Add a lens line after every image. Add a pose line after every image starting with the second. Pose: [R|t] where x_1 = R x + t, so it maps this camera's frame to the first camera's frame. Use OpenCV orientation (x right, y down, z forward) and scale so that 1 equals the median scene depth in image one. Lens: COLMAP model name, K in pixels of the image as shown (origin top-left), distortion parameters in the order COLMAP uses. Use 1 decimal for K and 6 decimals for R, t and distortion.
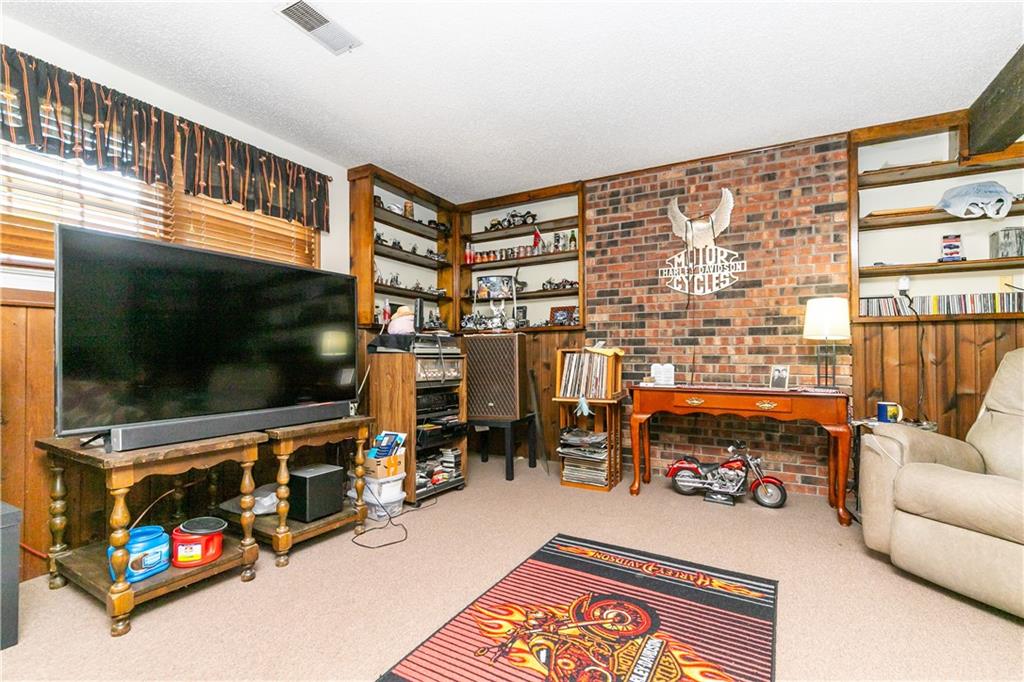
lens RADIAL K [[474.0, 0, 491.9], [0, 474.0, 356.1], [0, 0, 1]] dist [0.010534, -0.002547]
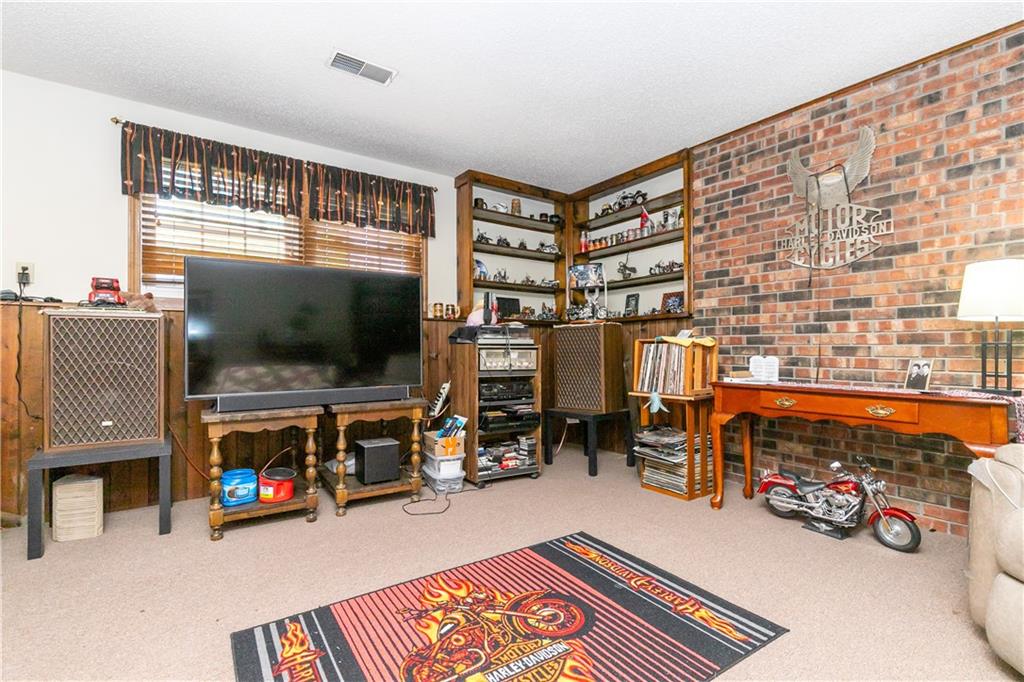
lens RADIAL K [[474.0, 0, 483.1], [0, 474.0, 353.5], [0, 0, 1]] dist [0.010534, -0.002547]
pose [[0.896511, 0.006321, -0.442976, 0.303471], [-0.002375, 0.999952, 0.009462, 0.005766], [0.443015, -0.007430, 0.896483, 0.045769]]
